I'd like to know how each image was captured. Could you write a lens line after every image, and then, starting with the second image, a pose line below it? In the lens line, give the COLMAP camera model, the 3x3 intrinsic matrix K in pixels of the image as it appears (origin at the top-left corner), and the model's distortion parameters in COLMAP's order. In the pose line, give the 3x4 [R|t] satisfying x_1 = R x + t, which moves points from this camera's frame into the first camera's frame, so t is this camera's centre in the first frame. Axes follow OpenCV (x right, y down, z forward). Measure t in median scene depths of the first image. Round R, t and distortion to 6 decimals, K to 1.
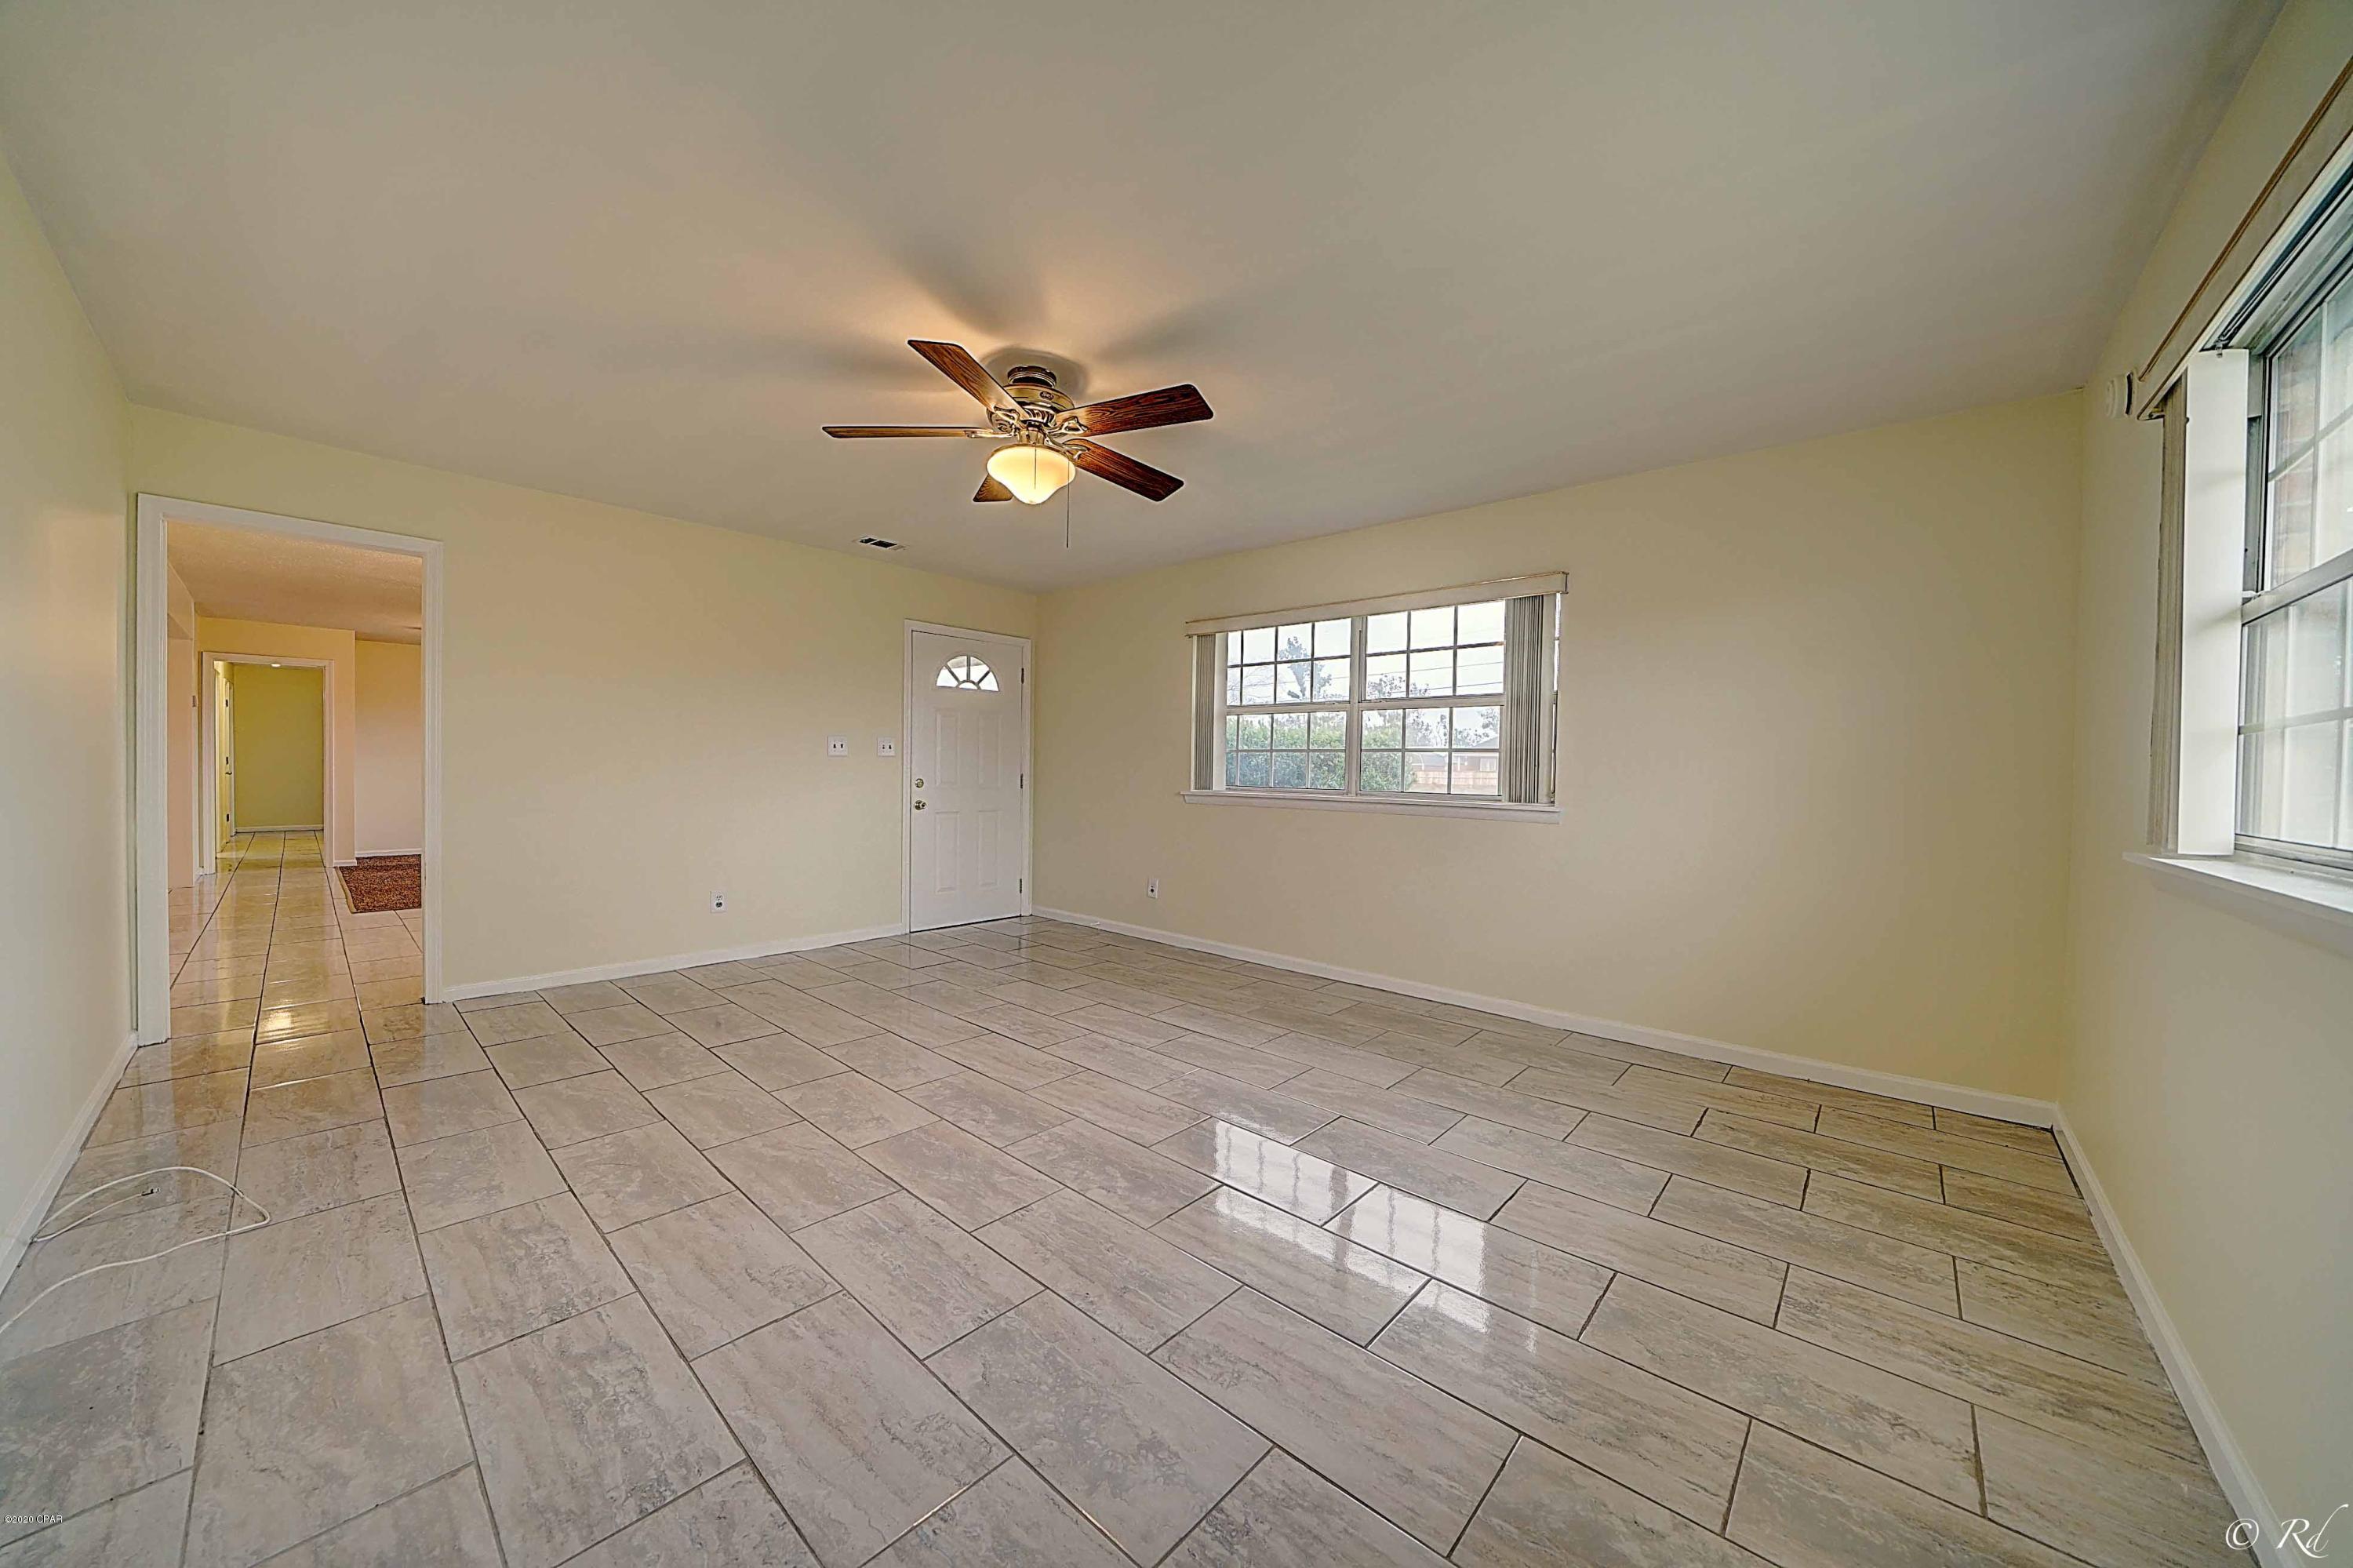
lens RADIAL K [[817.7, 0, 1179.5], [0, 817.7, 780.8], [0, 0, 1]] dist [-0.017859, 0.000348]
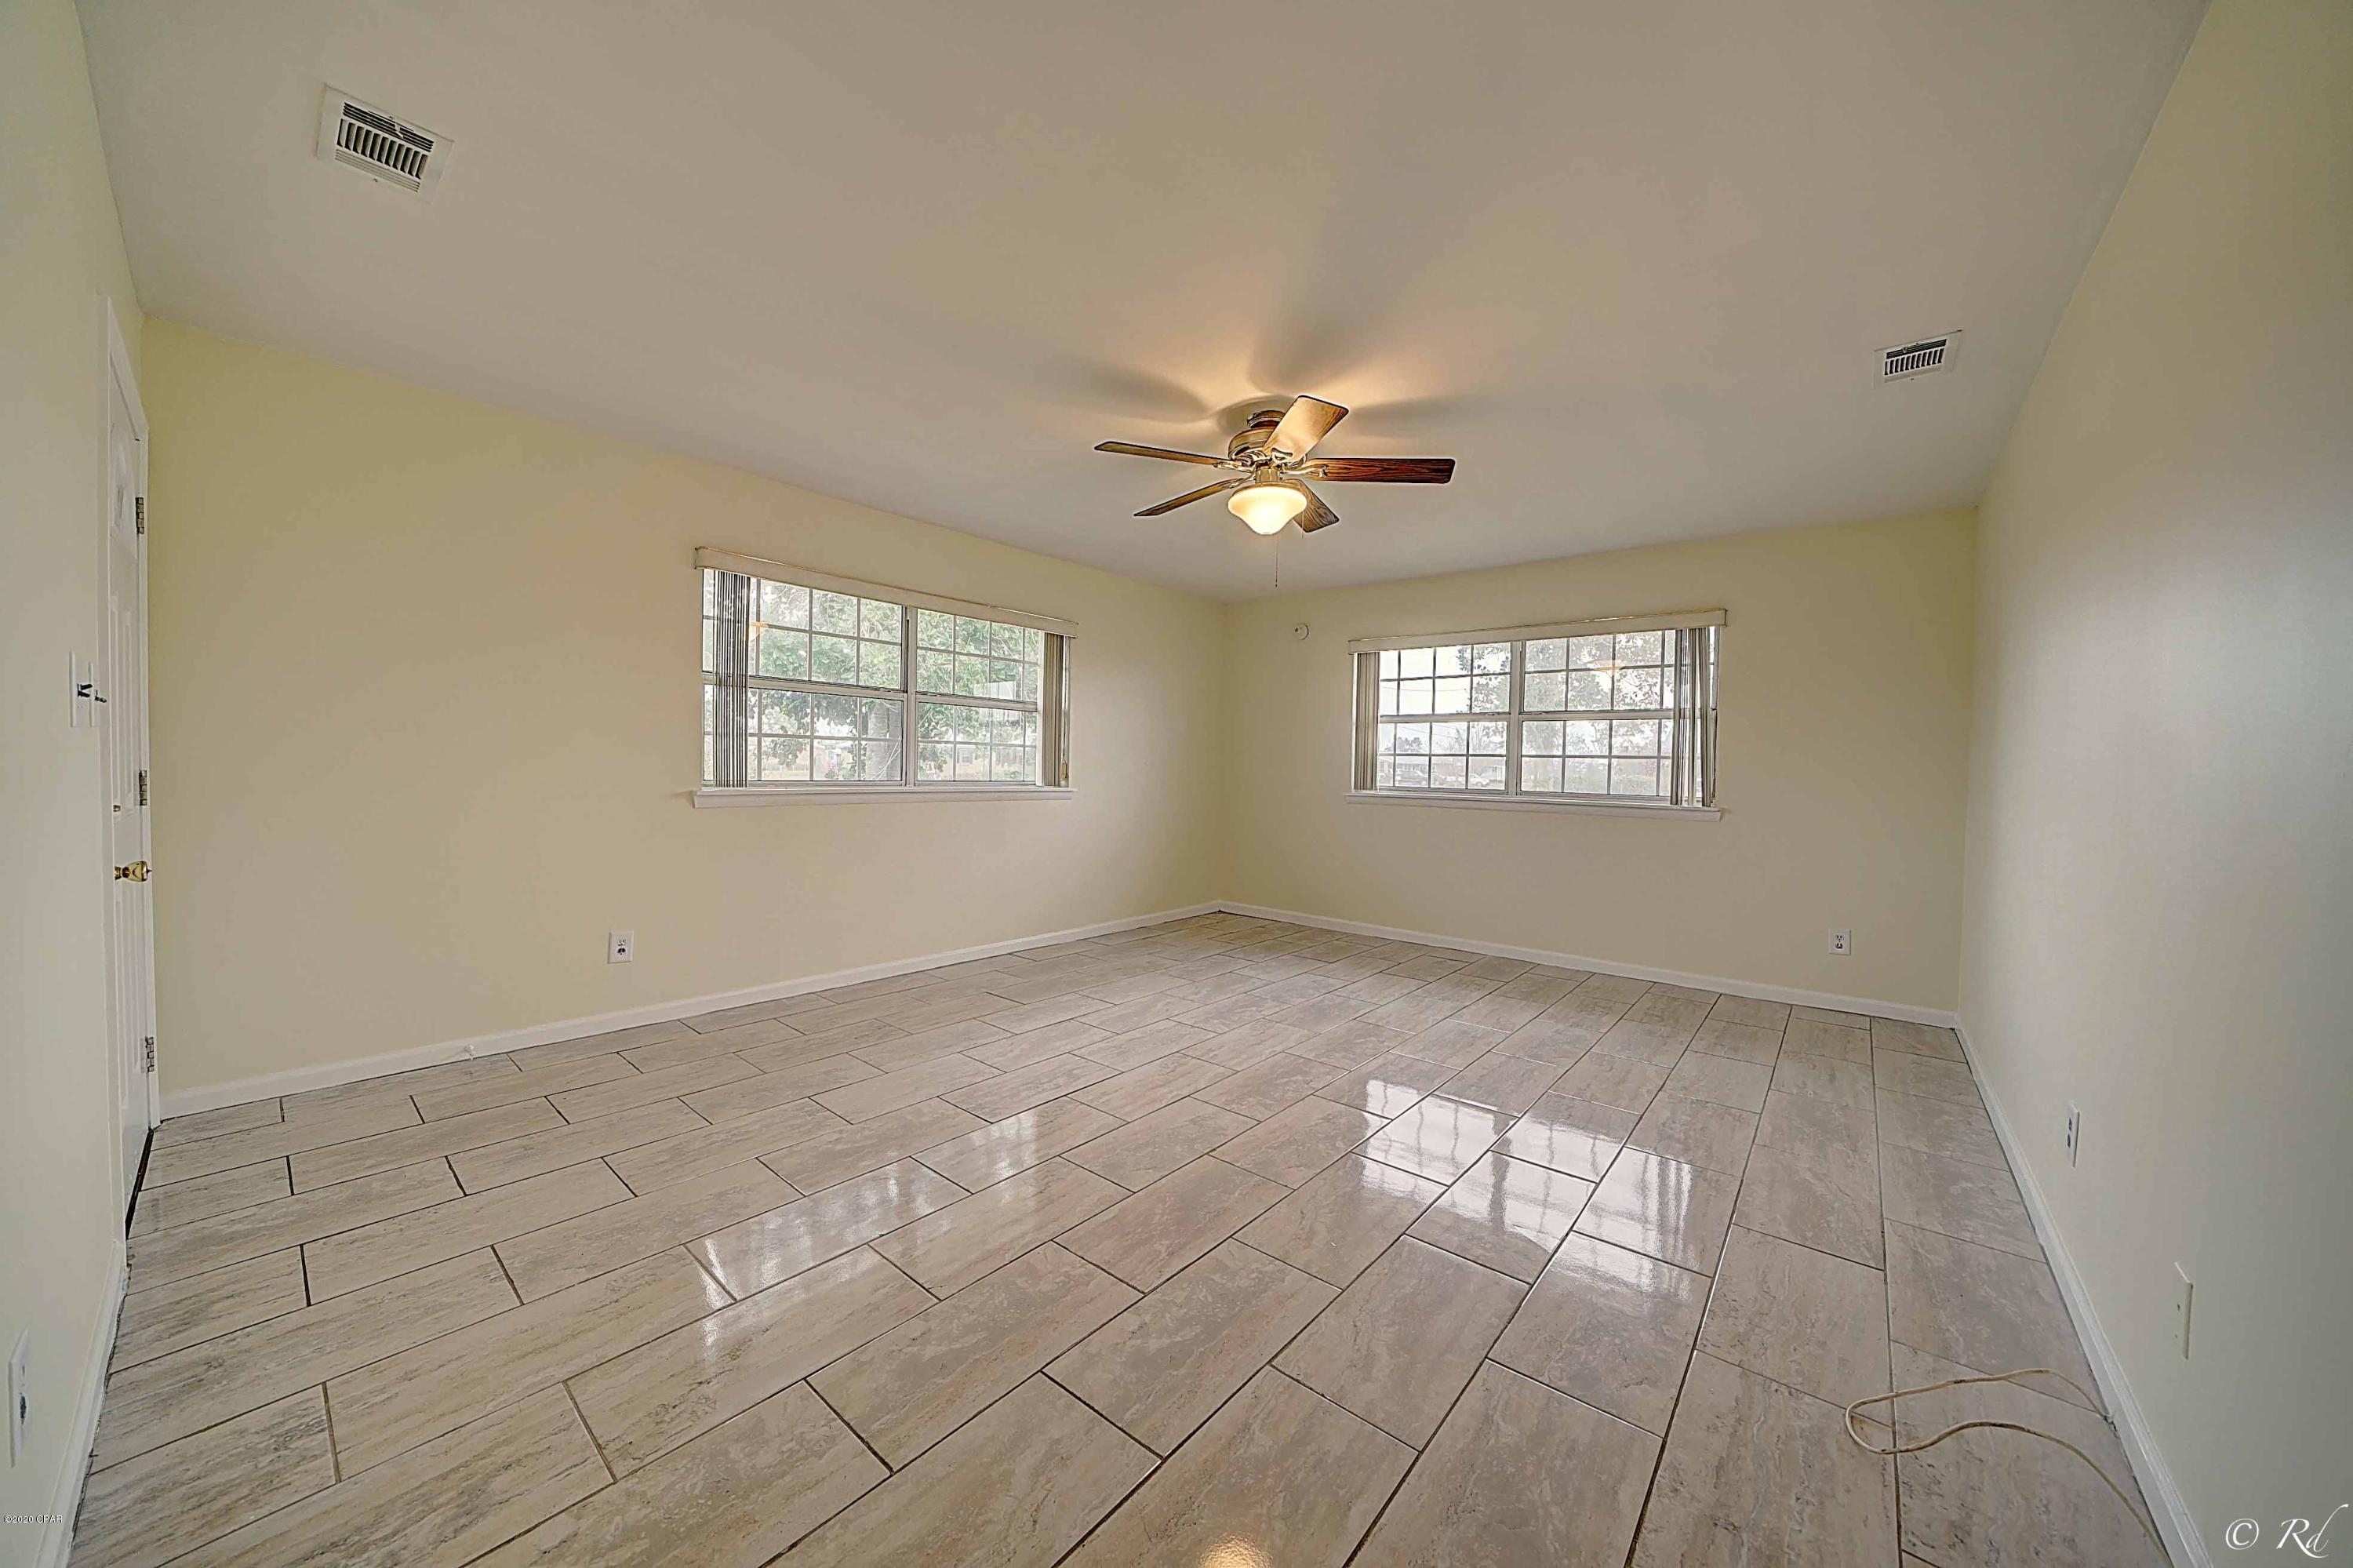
lens RADIAL K [[804.2, 0, 1178.7], [0, 804.2, 792.7], [0, 0, 1]] dist [-0.011885, 0.000217]
pose [[-0.030108, -0.050116, 0.998289, -0.917482], [-0.007973, 0.998723, 0.049897, -0.031252], [-0.999515, -0.006457, -0.030470, 0.824711]]
